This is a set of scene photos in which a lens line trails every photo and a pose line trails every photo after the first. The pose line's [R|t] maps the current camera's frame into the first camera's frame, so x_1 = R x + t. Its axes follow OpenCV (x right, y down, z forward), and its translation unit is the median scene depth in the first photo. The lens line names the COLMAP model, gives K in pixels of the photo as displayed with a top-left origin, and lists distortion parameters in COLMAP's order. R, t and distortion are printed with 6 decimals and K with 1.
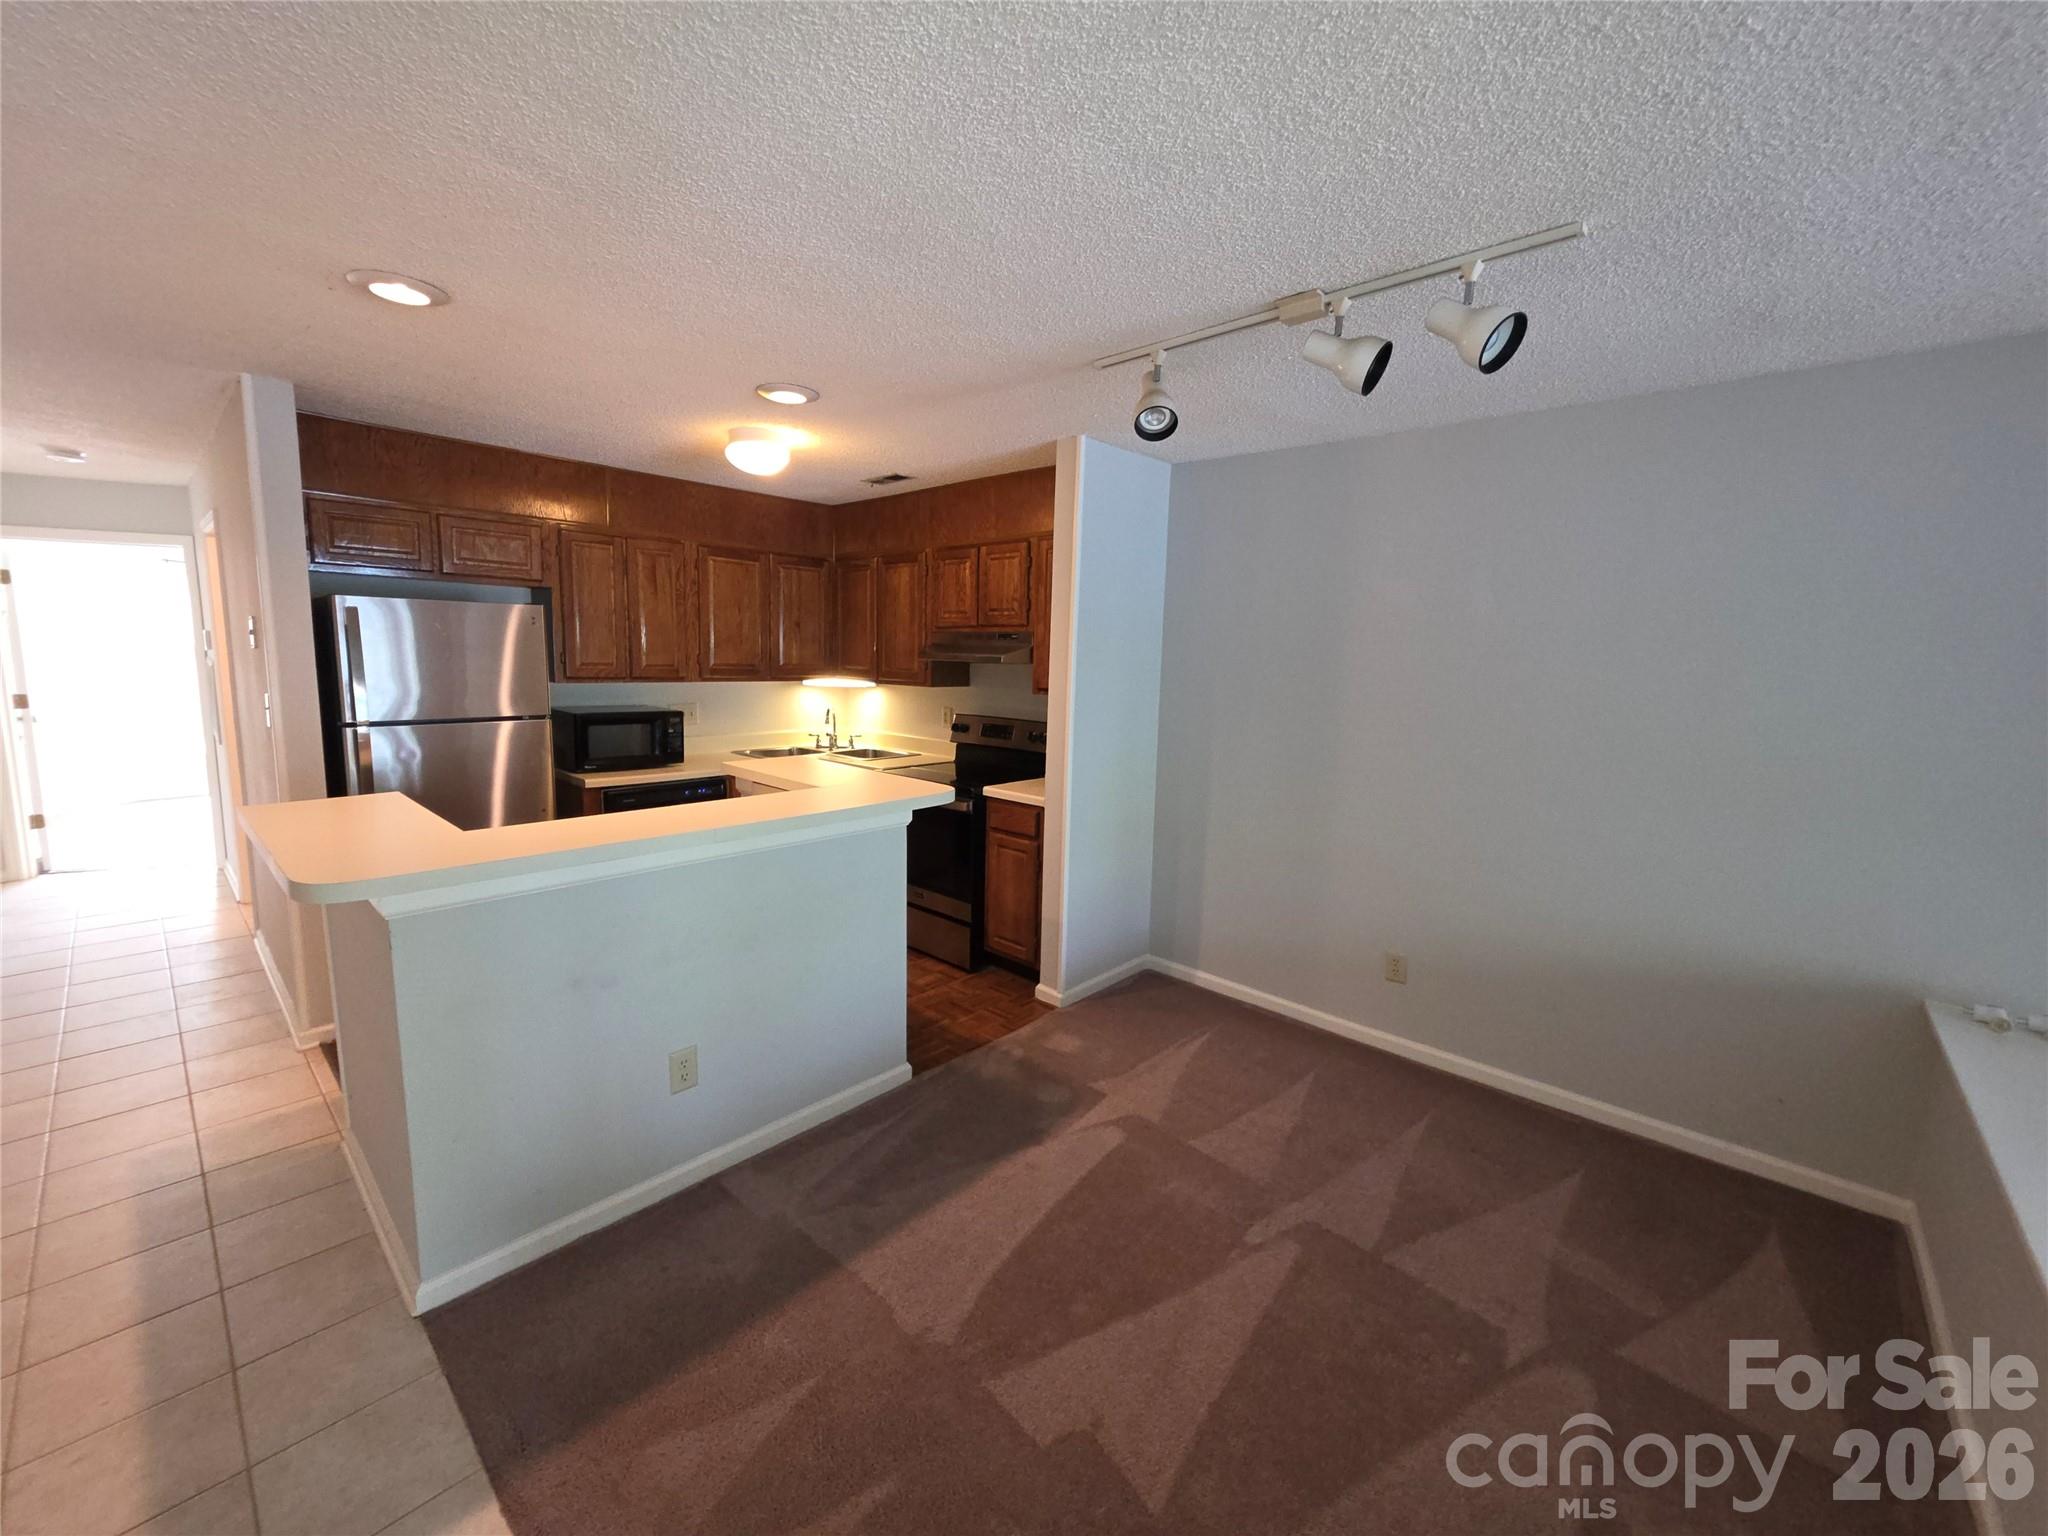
lens RADIAL K [[818.6, 0, 1020.2], [0, 818.6, 762.1], [0, 0, 1]] dist [0.002307, -0.000670]
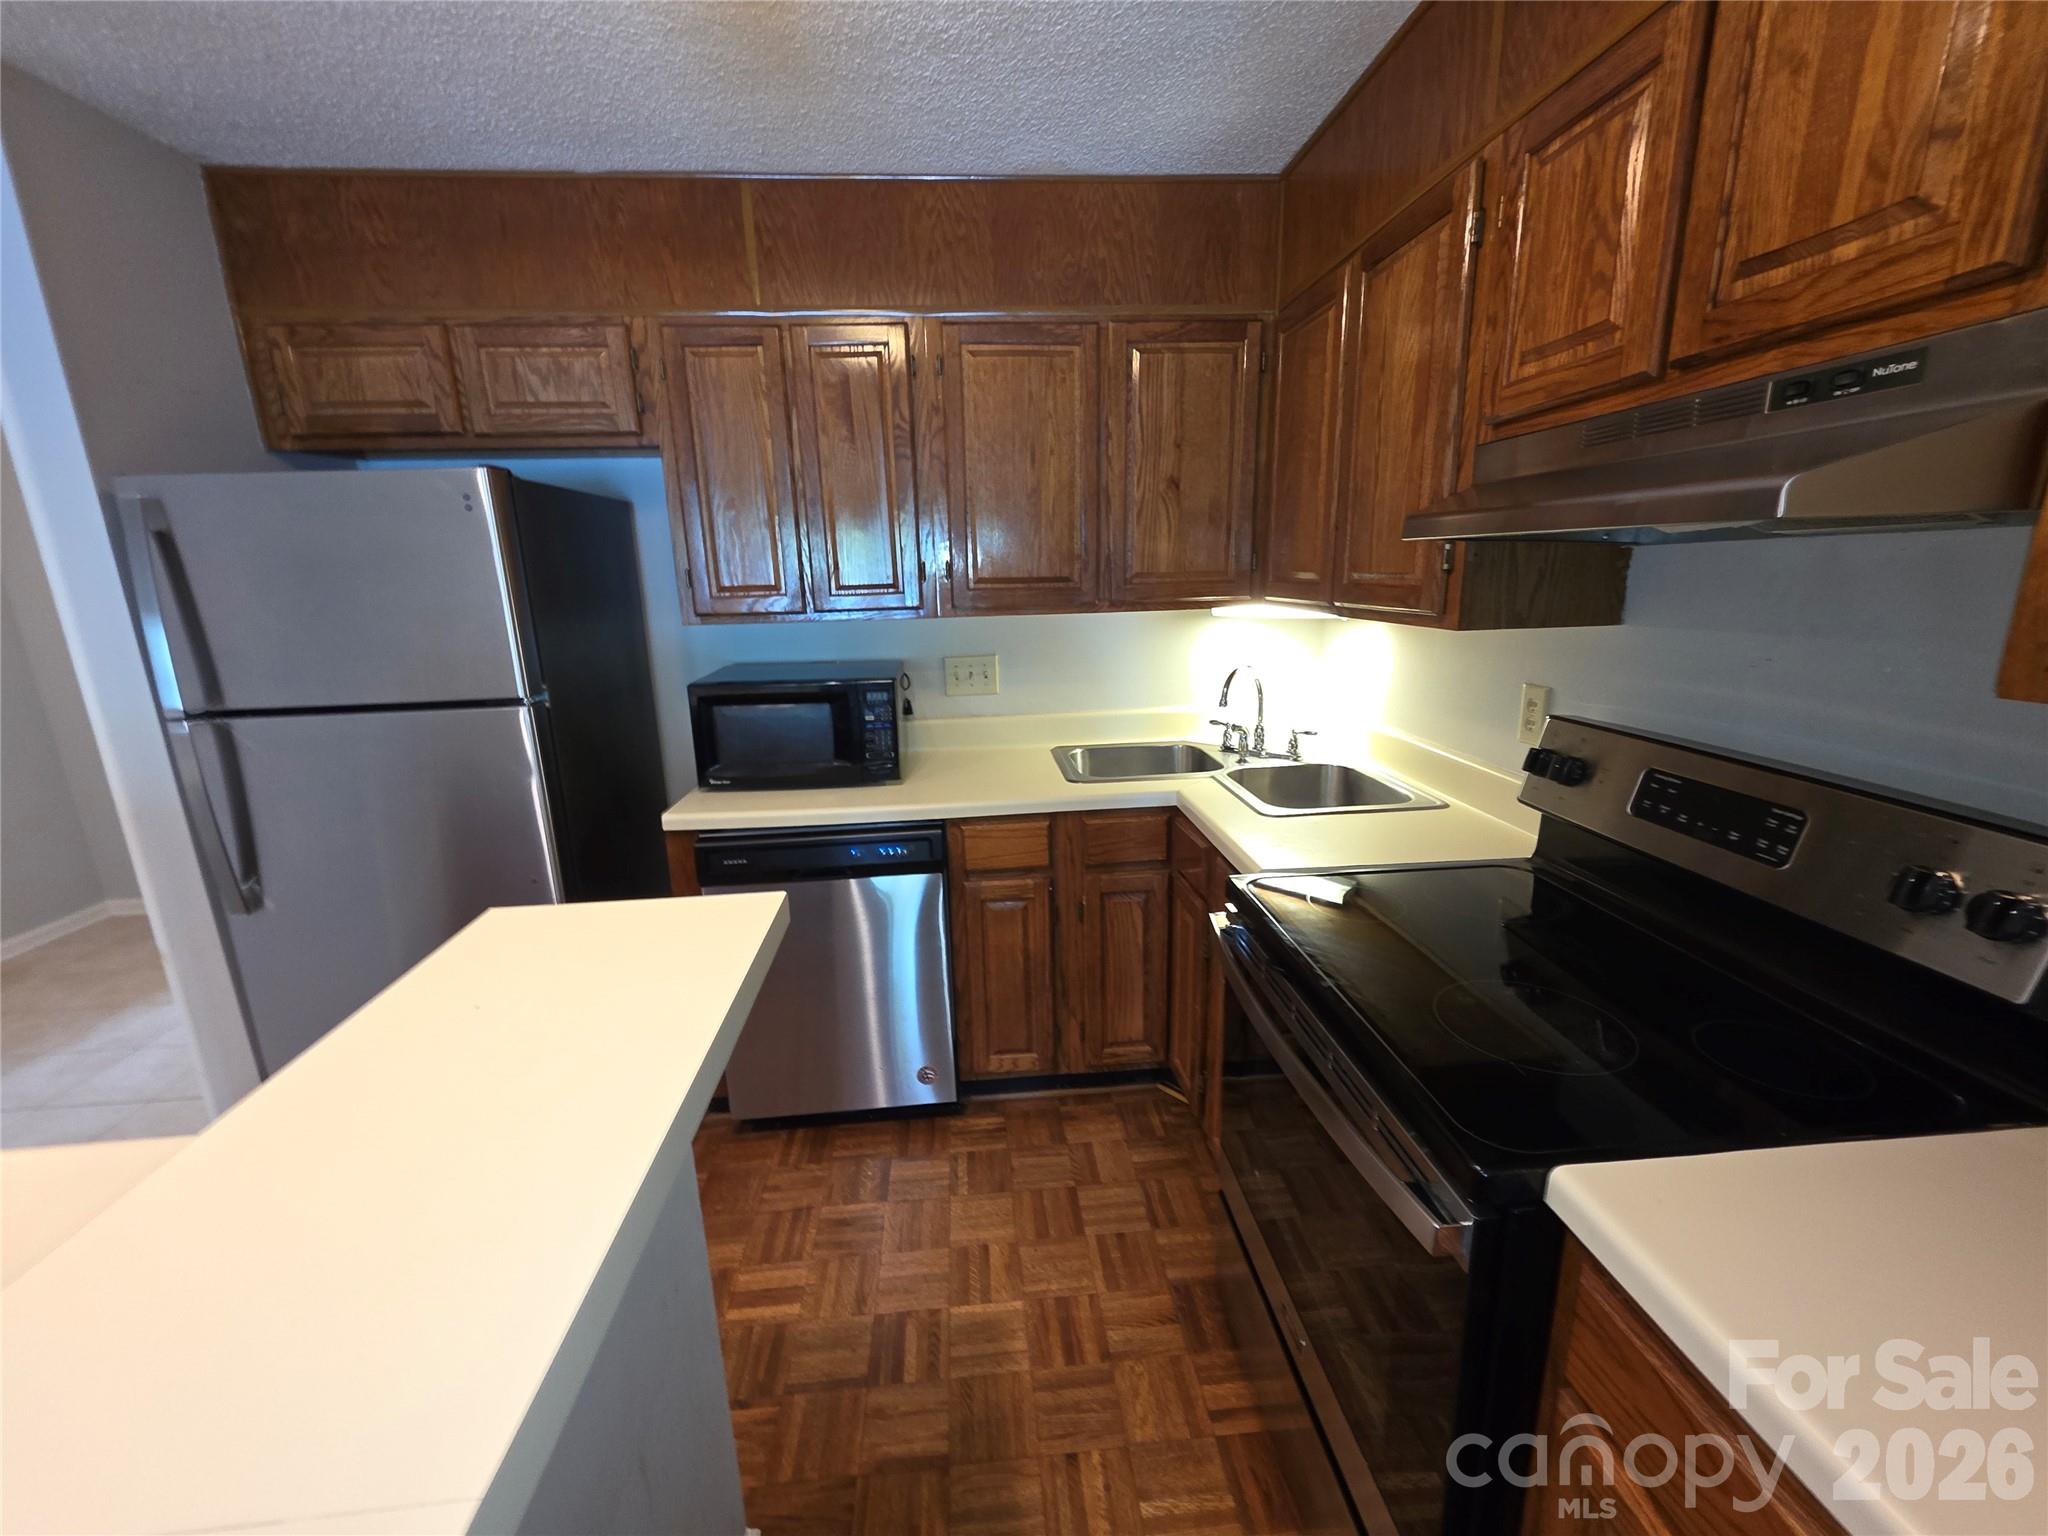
lens RADIAL K [[818.6, 0, 1020.2], [0, 818.6, 762.1], [0, 0, 1]] dist [0.002307, -0.000670]
pose [[0.728055, 0.116113, -0.675613, -0.014882], [-0.045988, 0.991603, 0.120862, -0.077257], [0.683974, -0.056925, 0.727282, 0.703236]]
